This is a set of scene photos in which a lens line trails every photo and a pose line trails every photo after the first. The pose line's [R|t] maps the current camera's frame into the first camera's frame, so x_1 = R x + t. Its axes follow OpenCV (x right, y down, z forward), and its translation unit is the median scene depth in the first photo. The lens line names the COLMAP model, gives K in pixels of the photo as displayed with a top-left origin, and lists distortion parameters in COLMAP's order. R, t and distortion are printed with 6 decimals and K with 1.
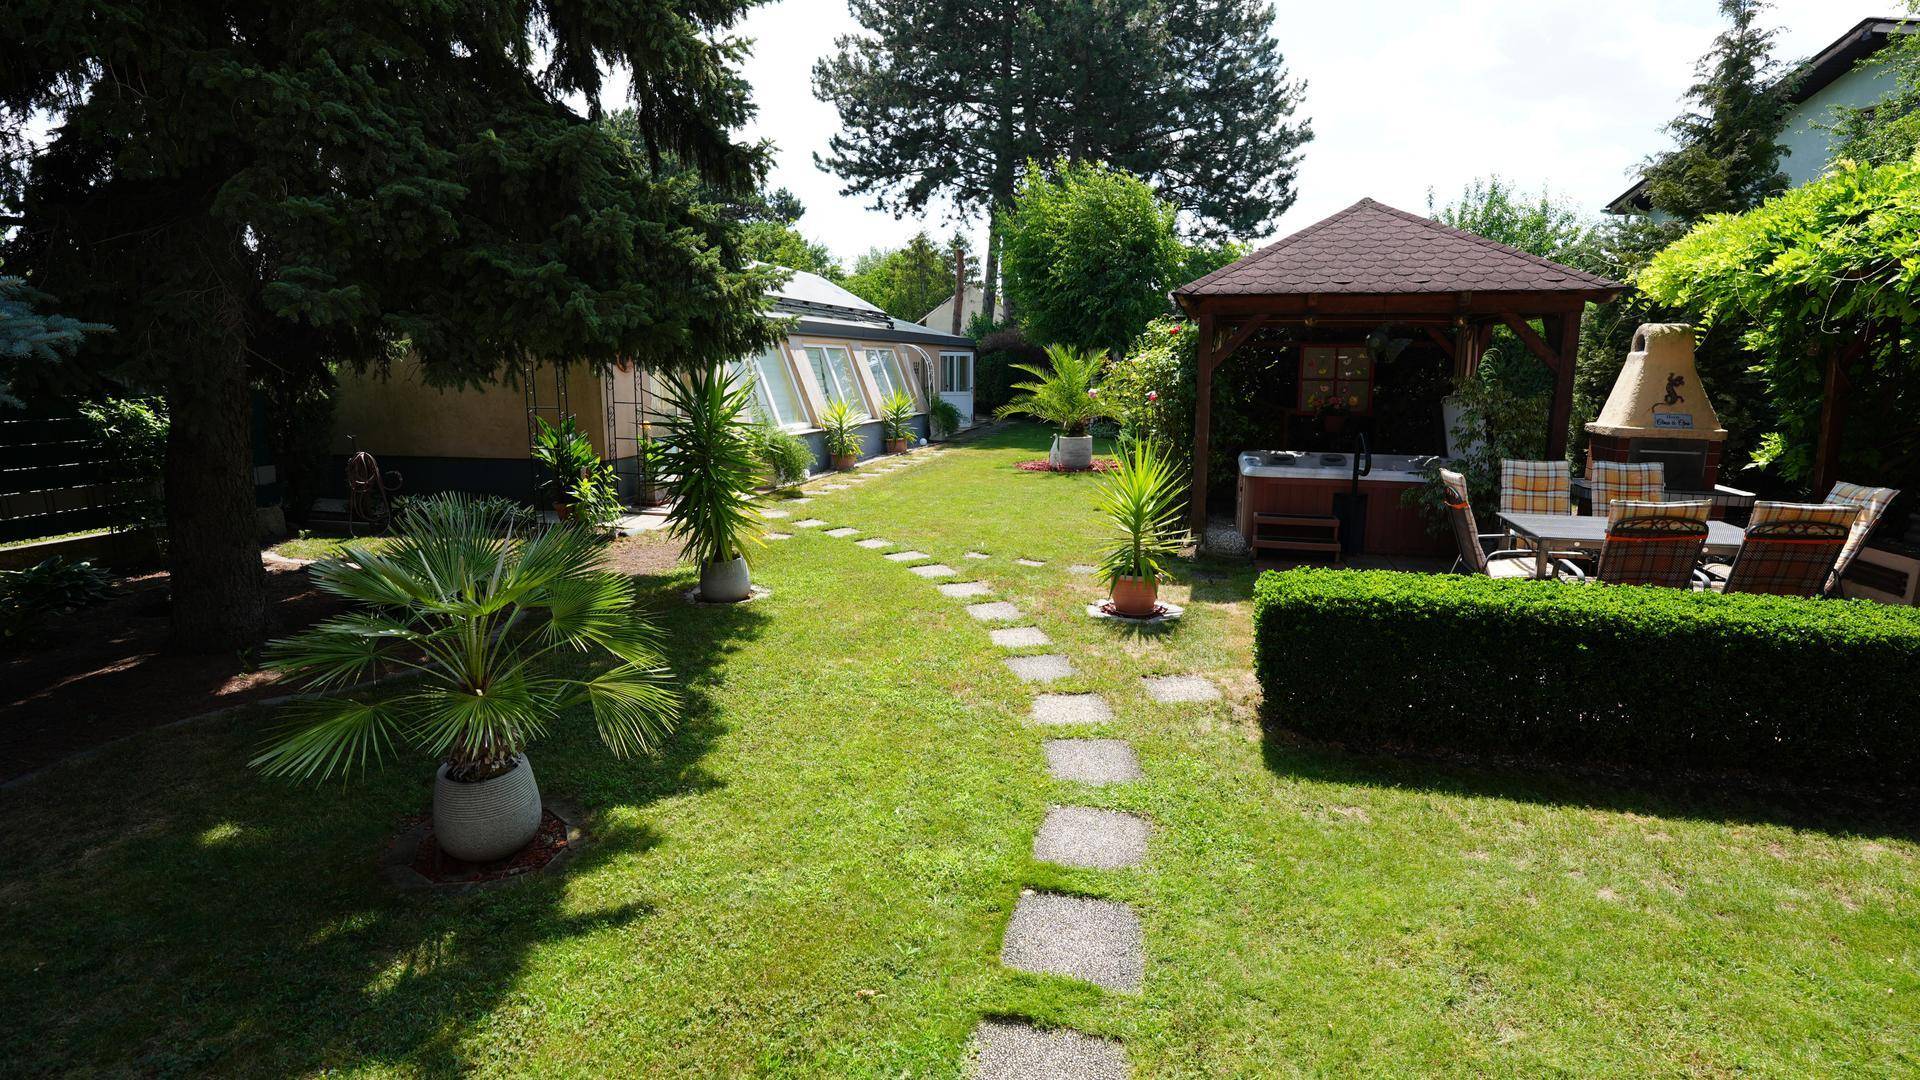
lens RADIAL K [[888.1, 0, 951.1], [0, 888.1, 537.2], [0, 0, 1]] dist [-0.067169, 0.023357]
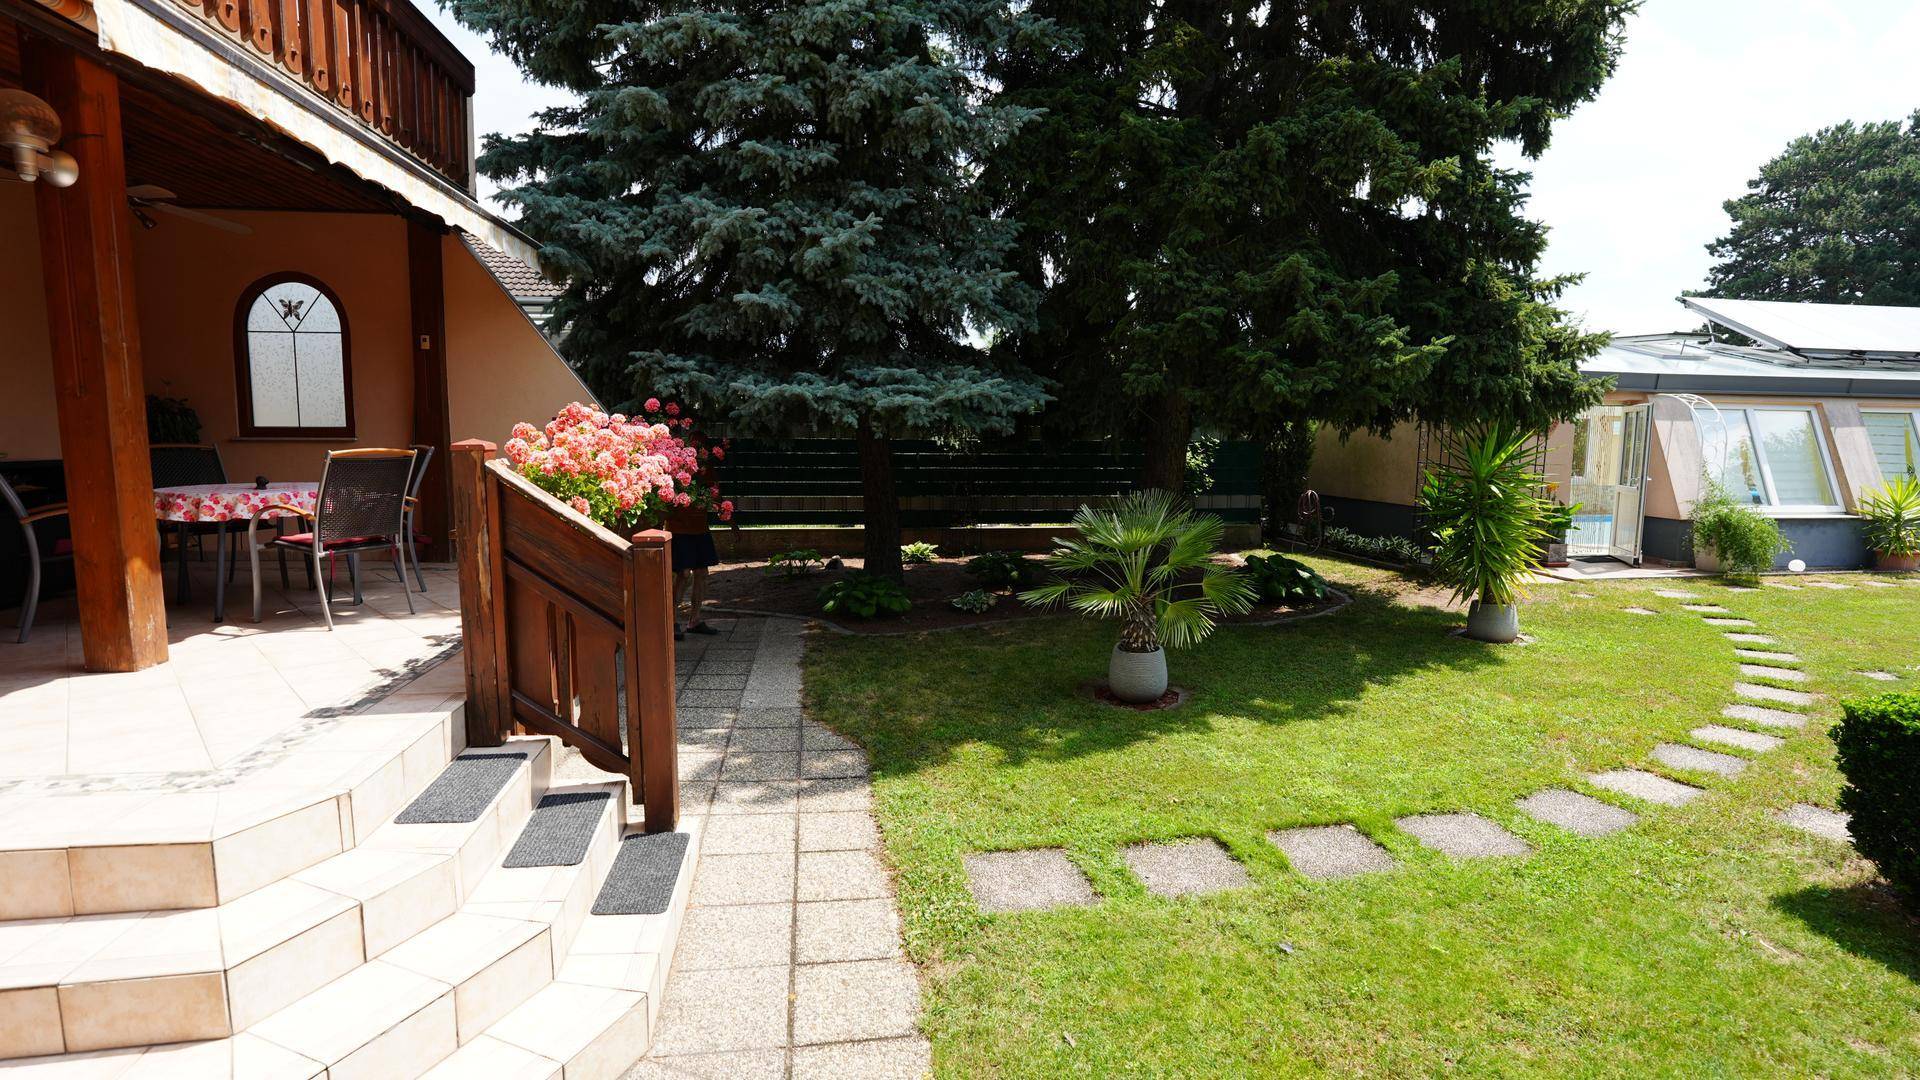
lens RADIAL K [[888.1, 0, 951.1], [0, 888.1, 537.2], [0, 0, 1]] dist [-0.067169, 0.023357]
pose [[0.392693, 0.107642, -0.913349, 0.728302], [-0.180850, 0.982774, 0.038067, 0.041236], [0.901713, 0.150230, 0.405395, -0.058287]]
